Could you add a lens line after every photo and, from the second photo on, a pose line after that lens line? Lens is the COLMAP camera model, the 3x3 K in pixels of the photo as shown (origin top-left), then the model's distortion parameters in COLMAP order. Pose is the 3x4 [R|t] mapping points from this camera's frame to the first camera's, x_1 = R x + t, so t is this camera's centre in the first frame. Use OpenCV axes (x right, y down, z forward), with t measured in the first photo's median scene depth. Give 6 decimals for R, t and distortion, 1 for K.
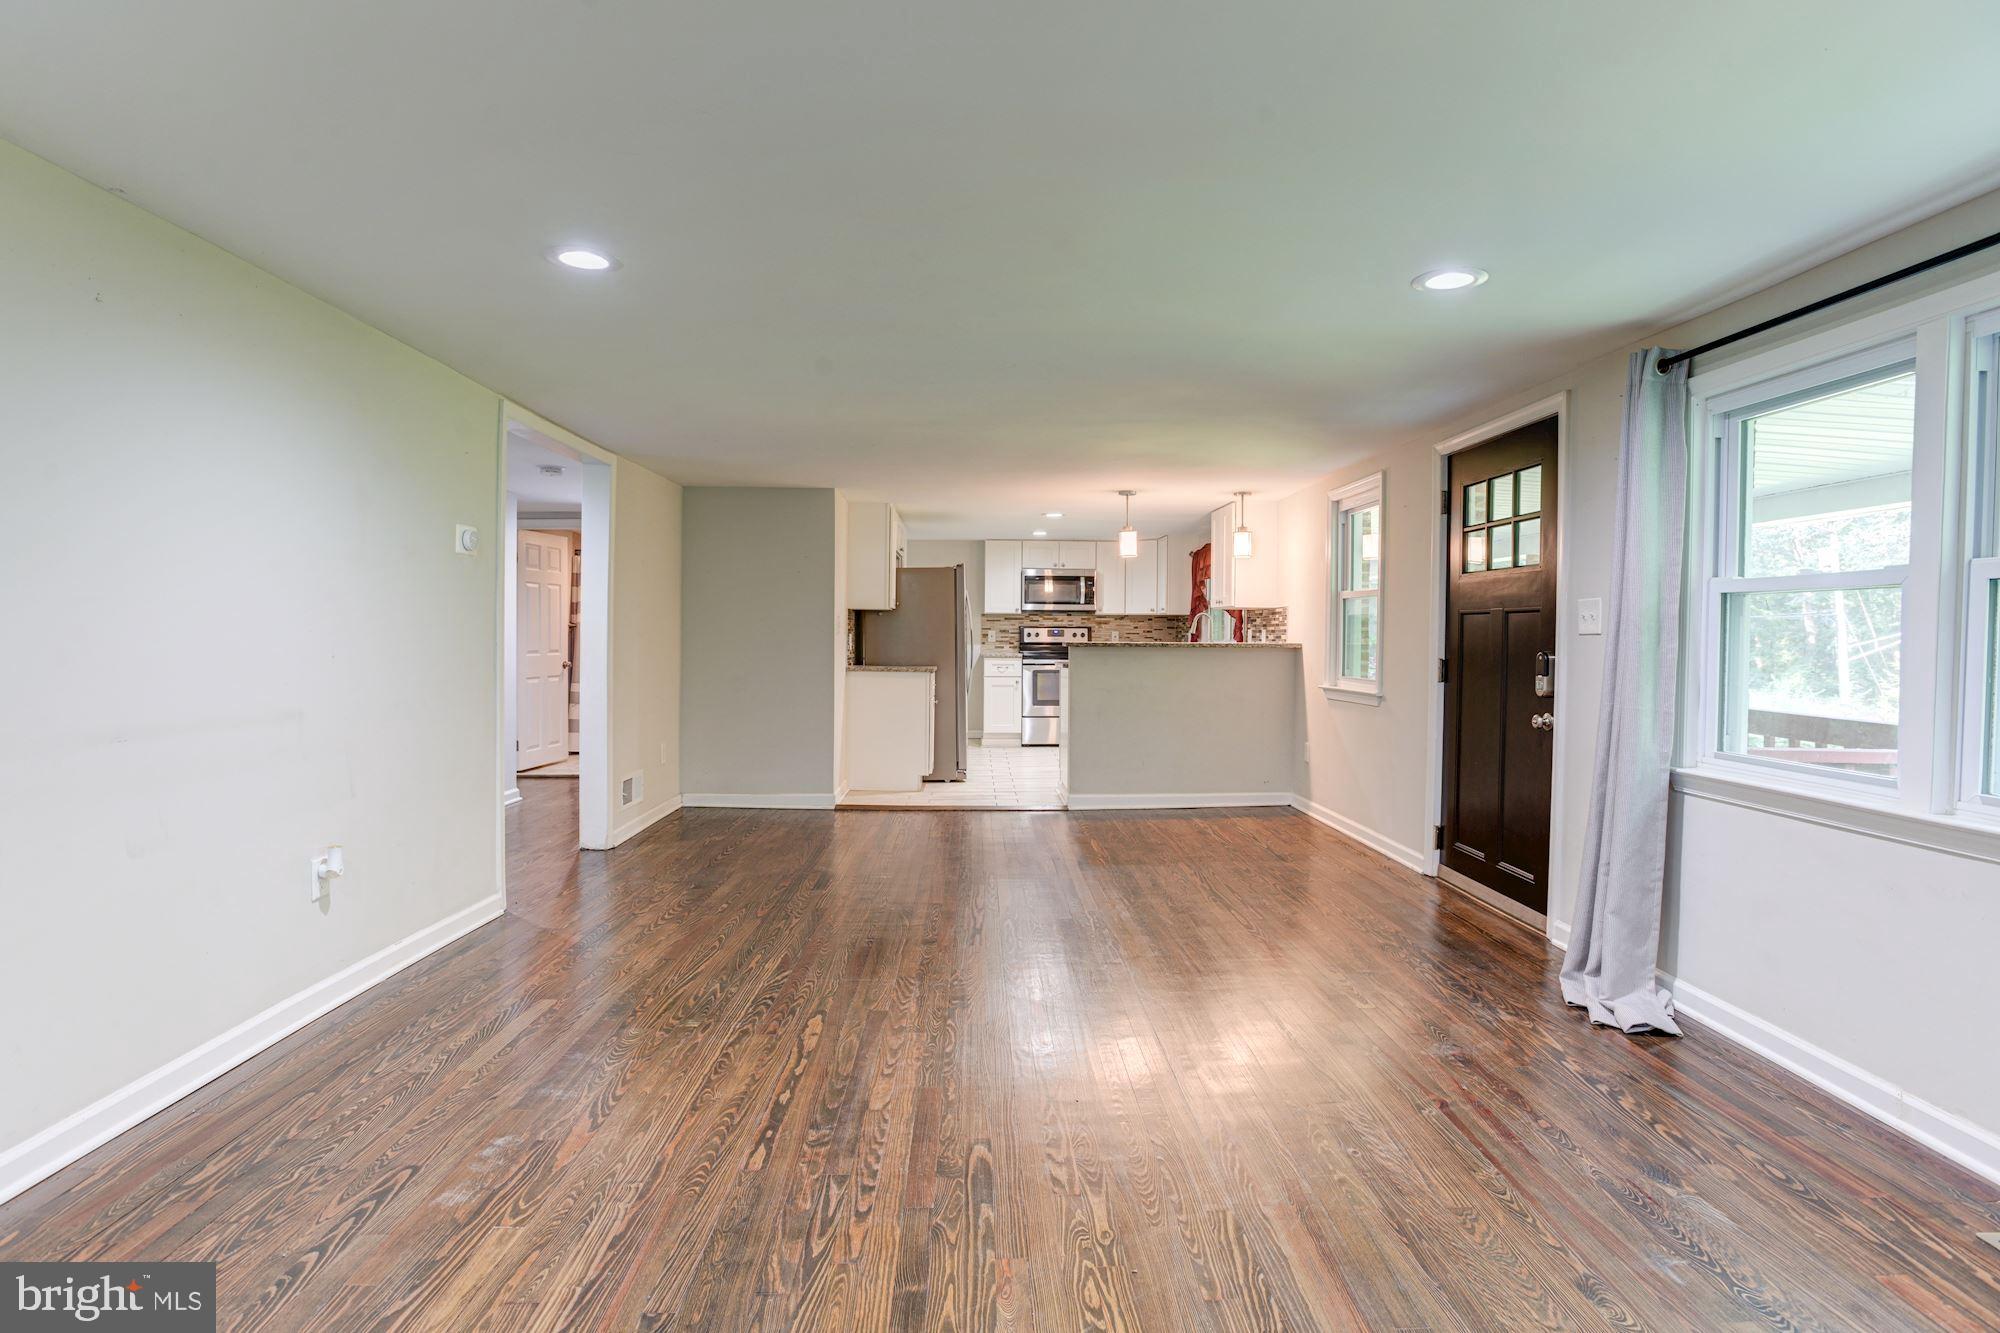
lens RADIAL K [[958.0, 0, 1002.9], [0, 958.0, 655.5], [0, 0, 1]] dist [-0.053970, 0.022917]
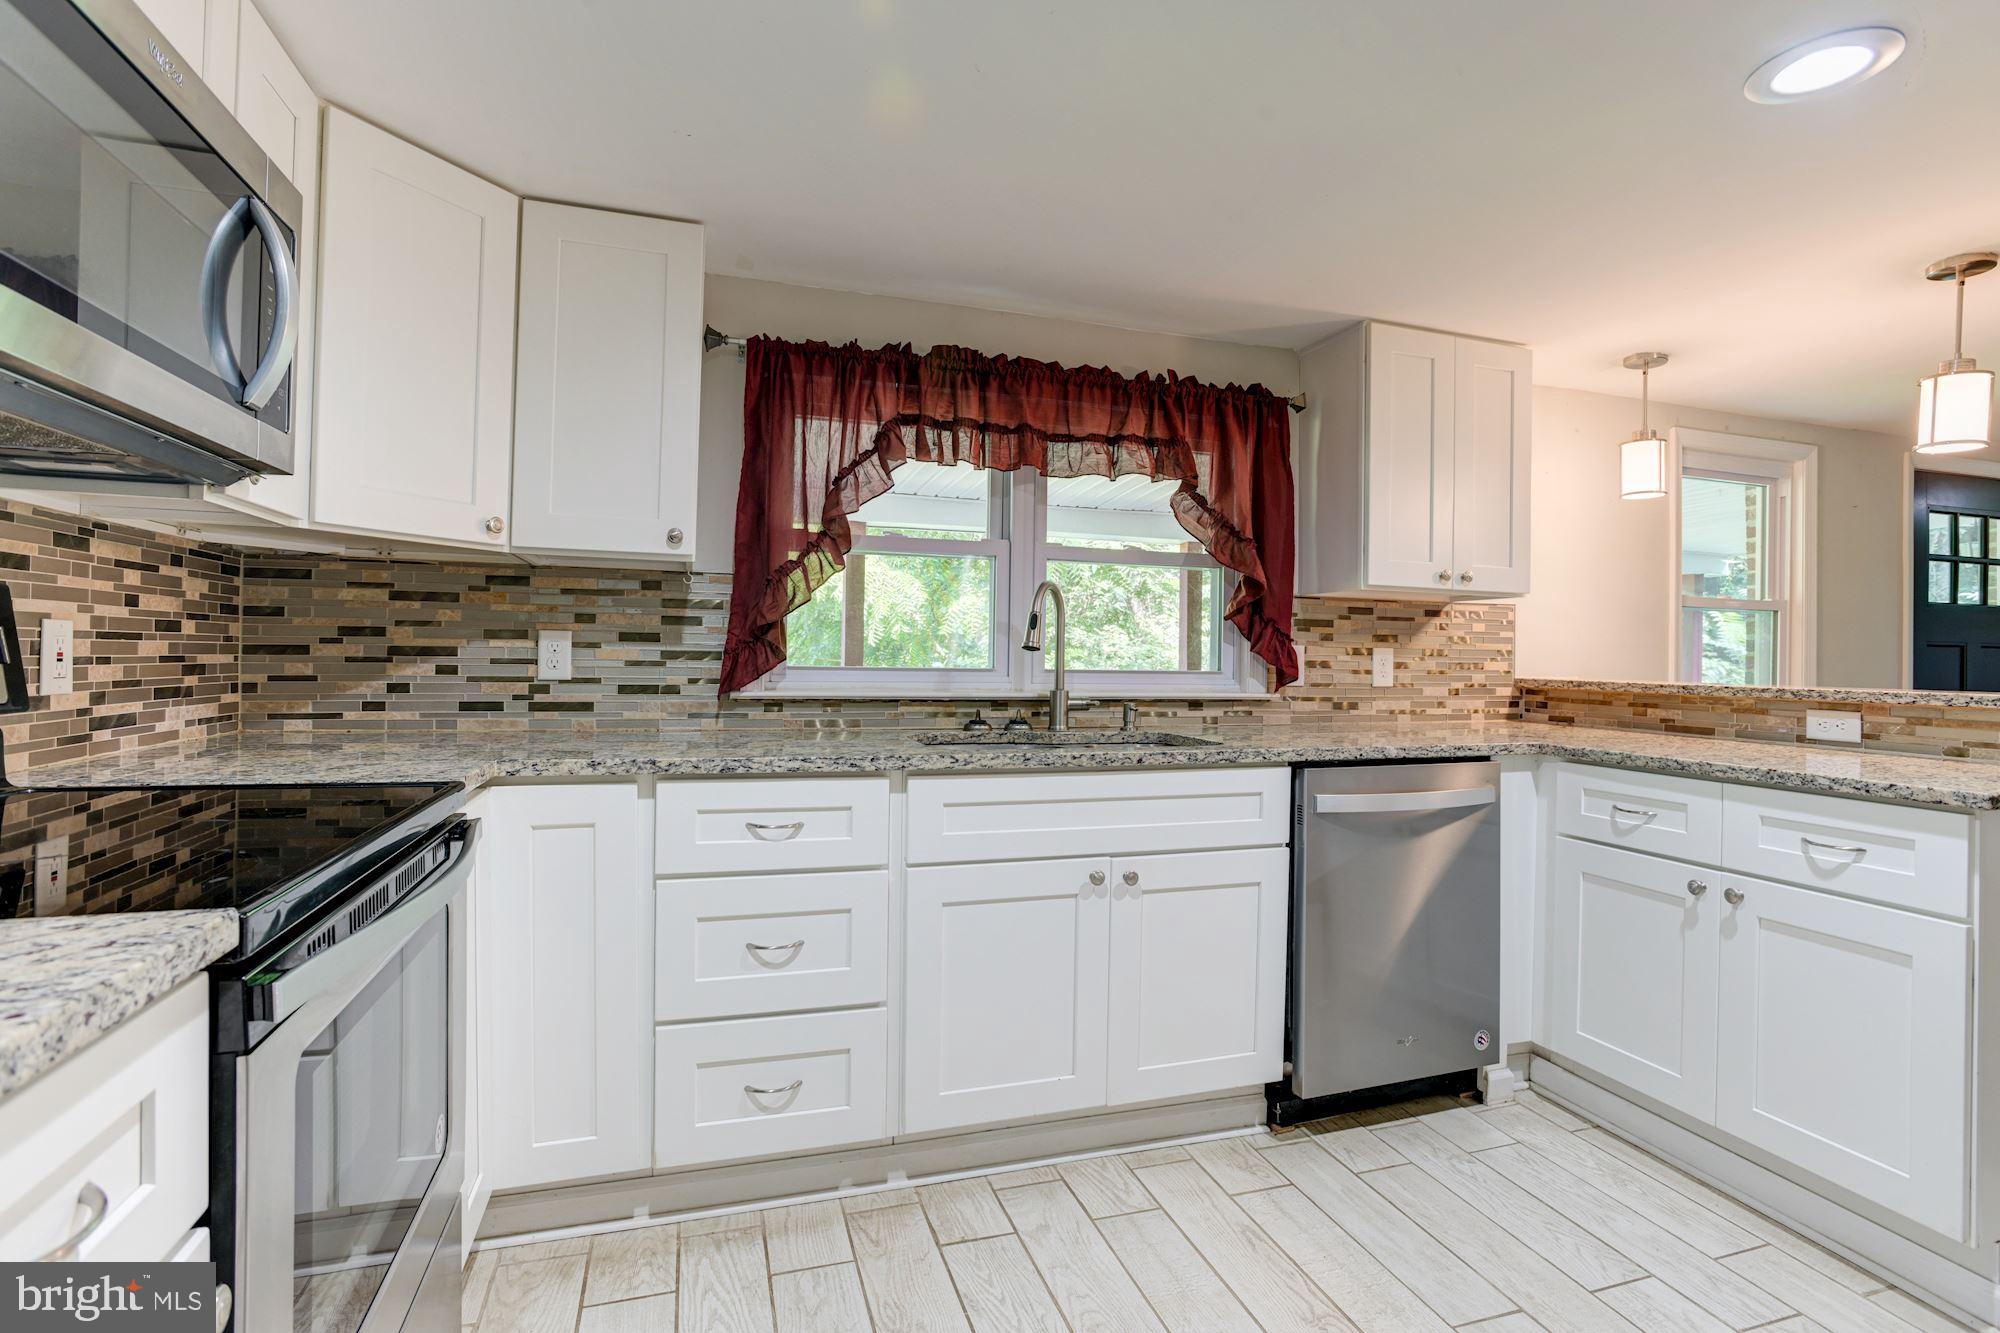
lens RADIAL K [[958.0, 0, 1003.2], [0, 958.0, 653.7], [0, 0, 1]] dist [-0.053970, 0.022917]
pose [[-0.278165, -0.009327, 0.960488, -0.158250], [0.004534, 0.999929, 0.011024, -0.052059], [-0.960523, 0.007421, -0.278103, 2.251423]]
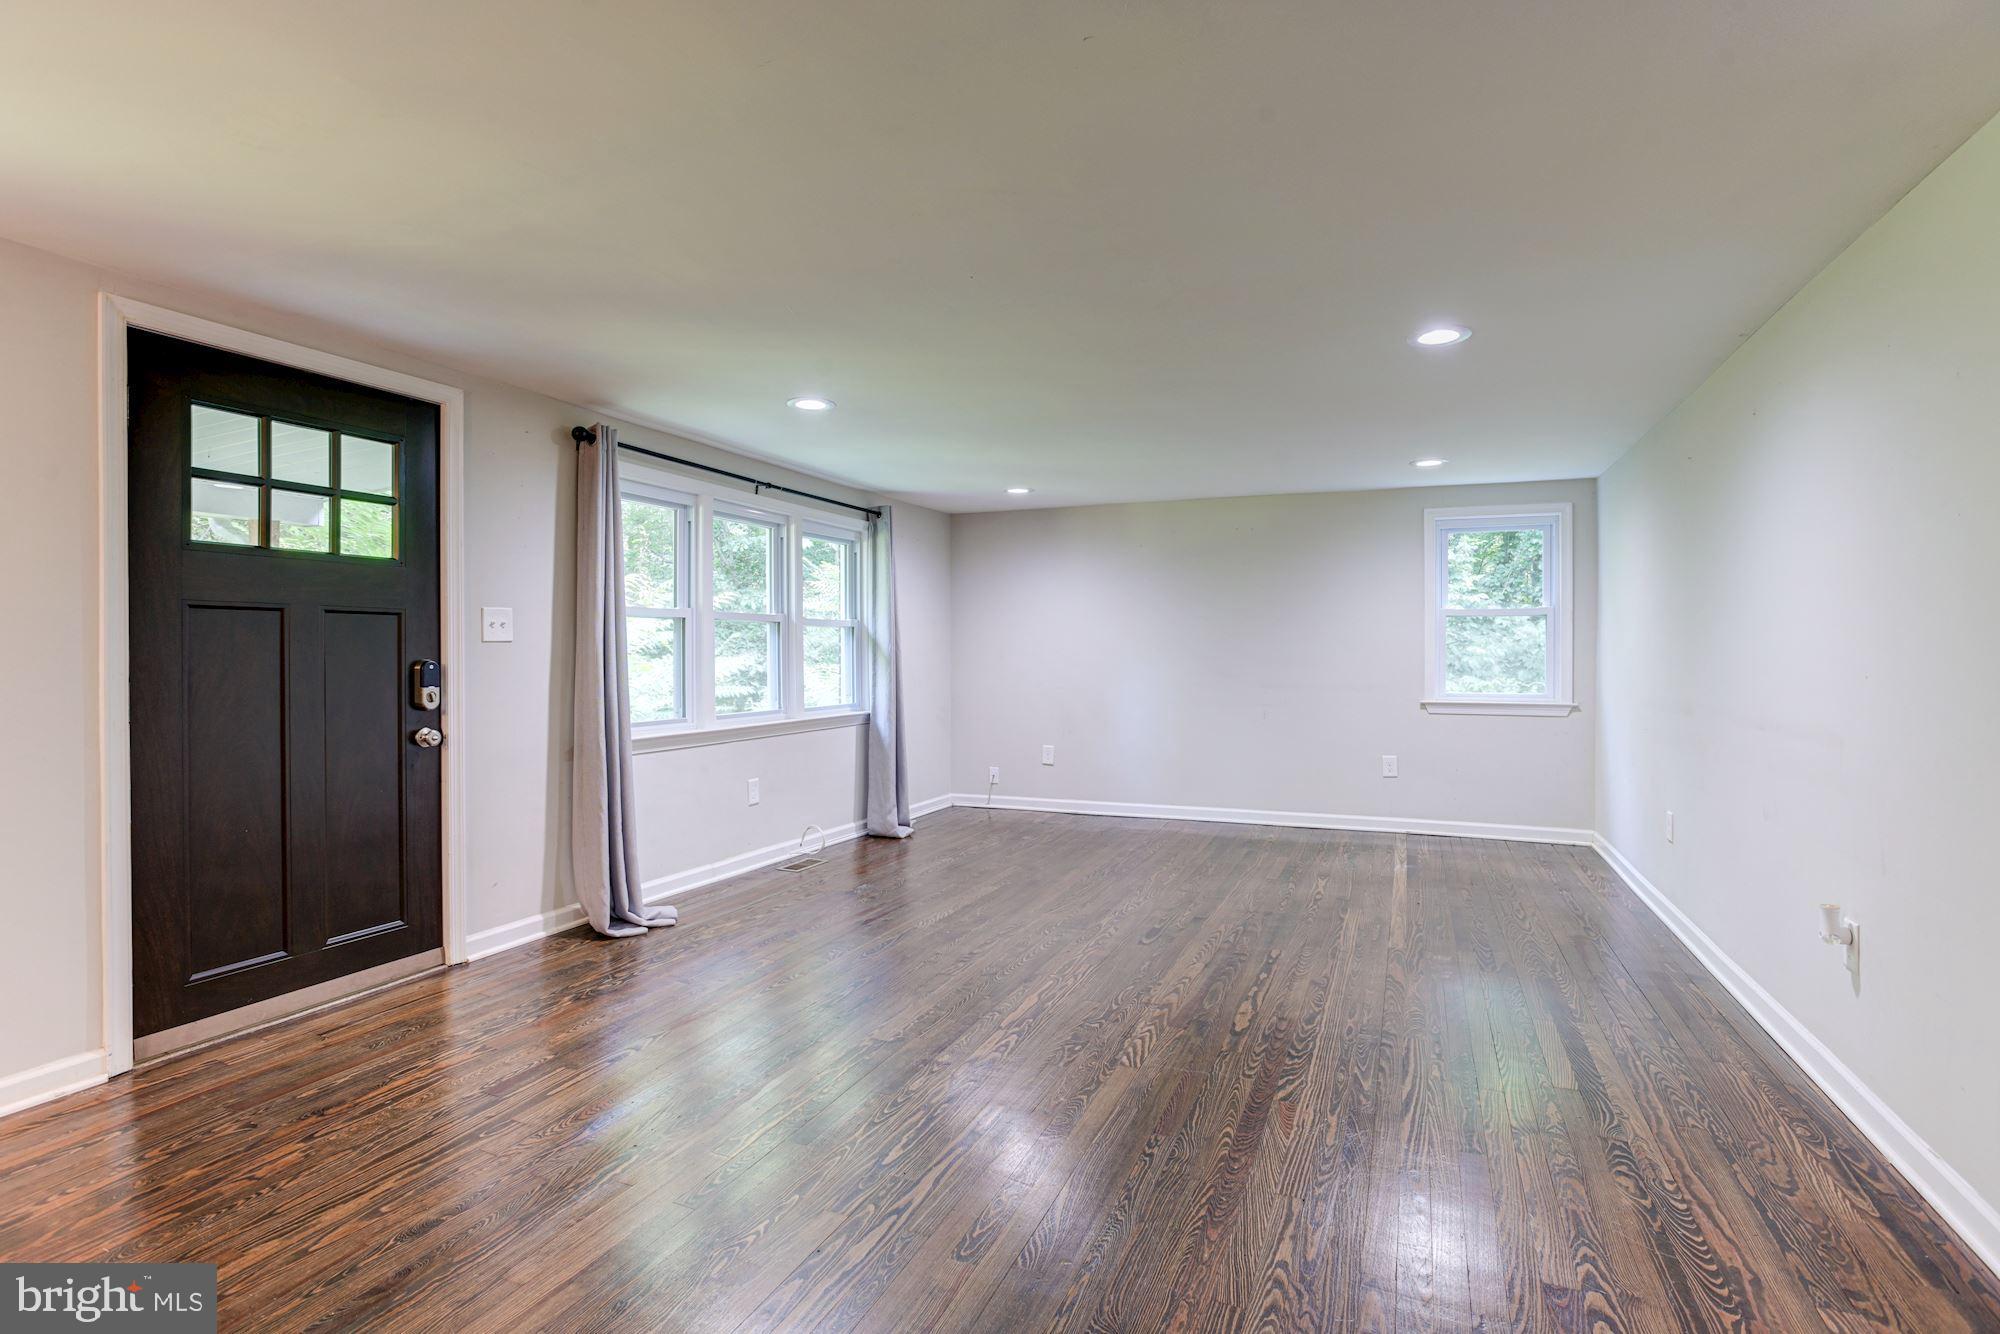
lens RADIAL K [[958.0, 0, 1000.6], [0, 958.0, 656.8], [0, 0, 1]] dist [-0.053970, 0.022917]
pose [[-0.906059, -0.009880, 0.423037, -0.269404], [0.002857, 0.999562, 0.029463, -0.028552], [-0.423142, 0.027904, -0.905633, 1.396461]]
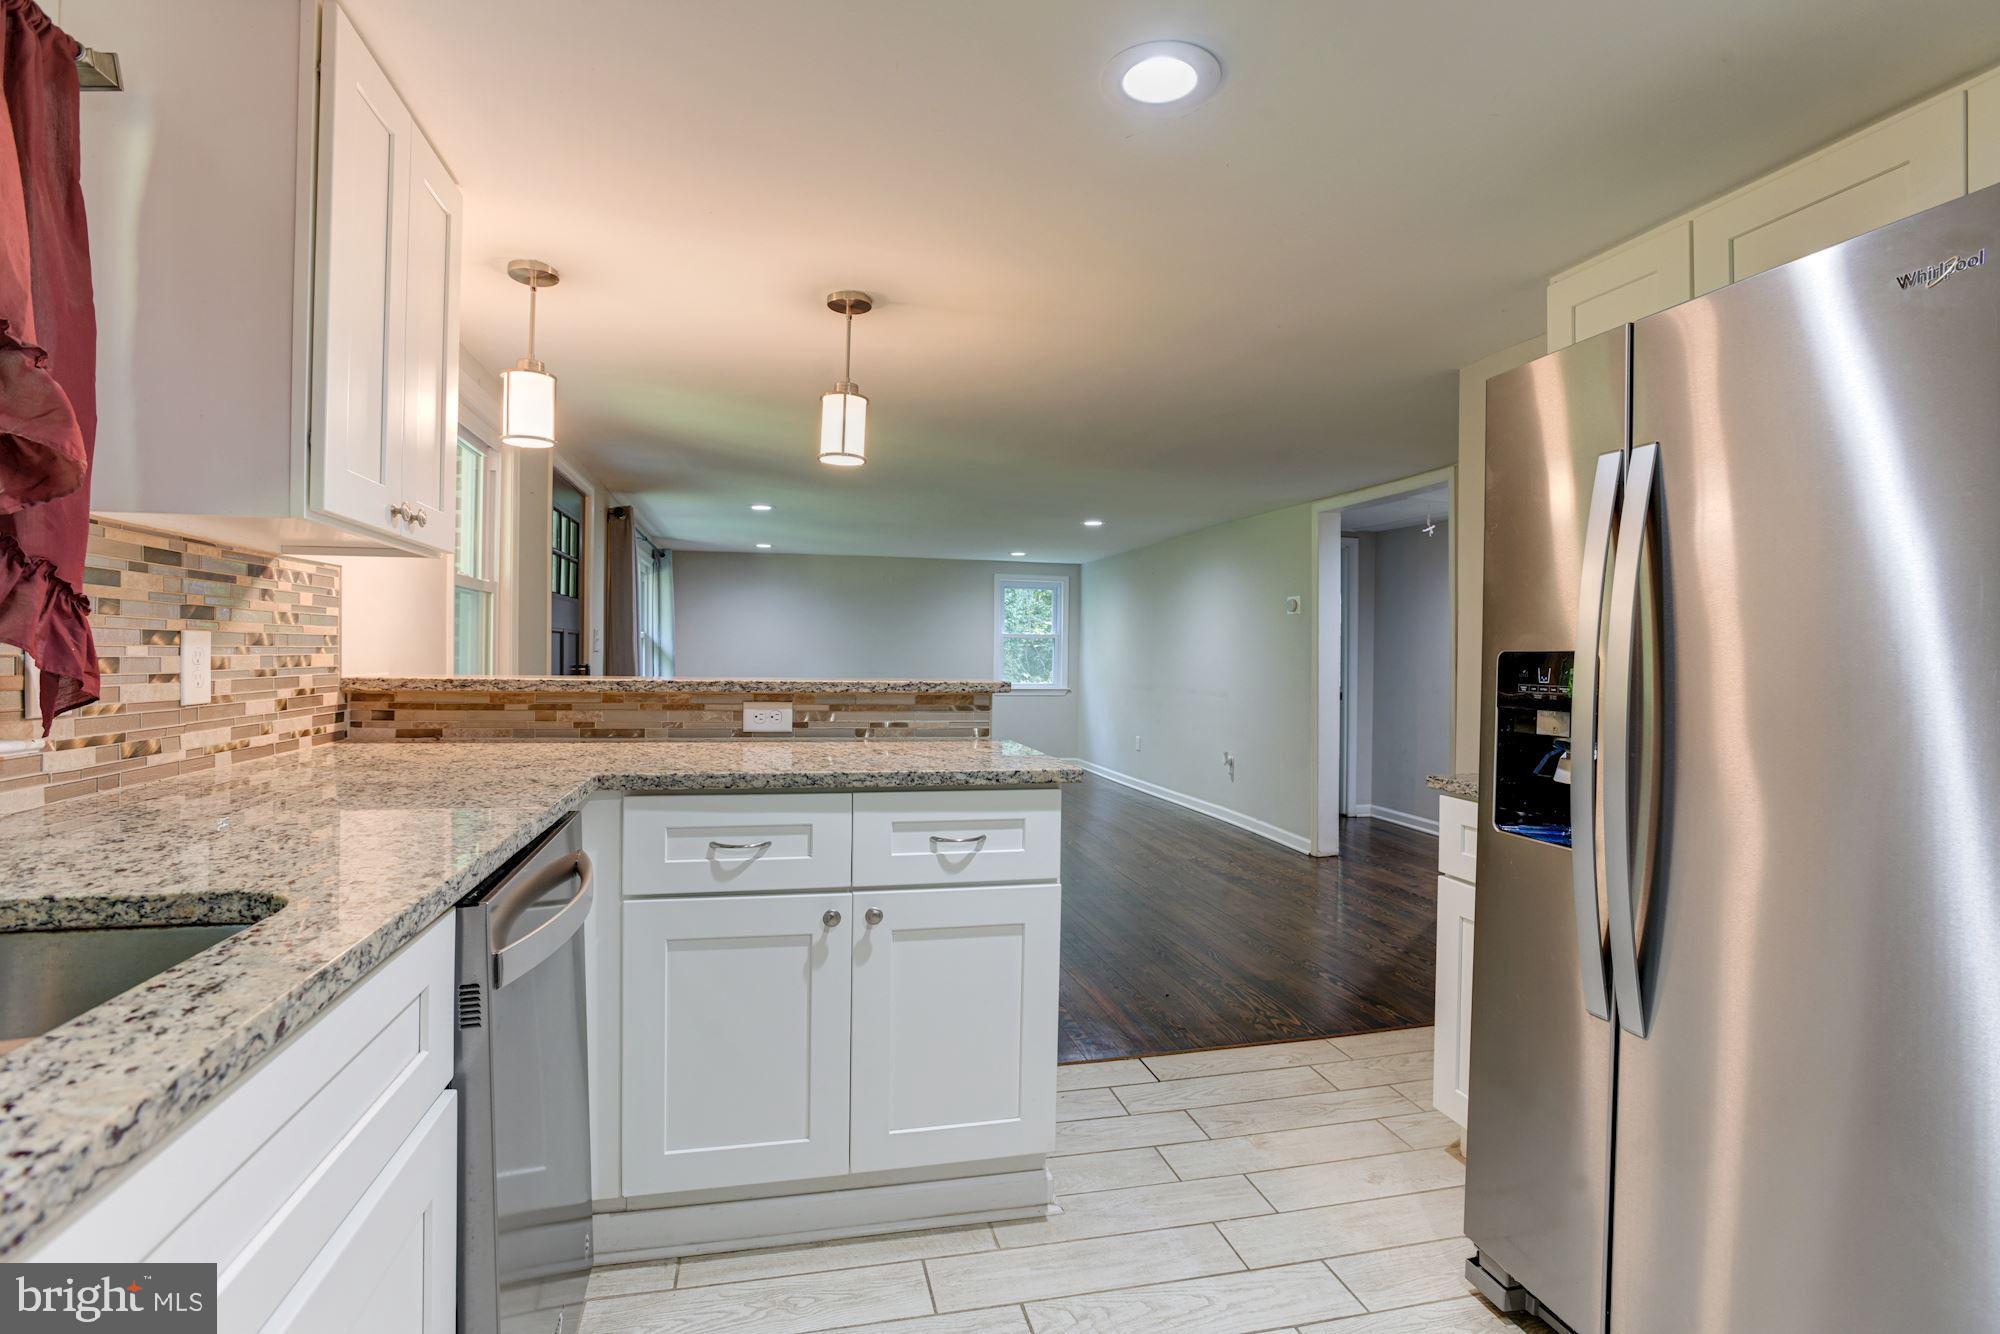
lens RADIAL K [[958.0, 0, 998.9], [0, 958.0, 657.3], [0, 0, 1]] dist [-0.053970, 0.022917]
pose [[-0.978761, -0.017177, -0.204283, 0.231550], [-0.022371, 0.999482, 0.023145, -0.052251], [0.203780, 0.027224, -0.978638, 2.201567]]
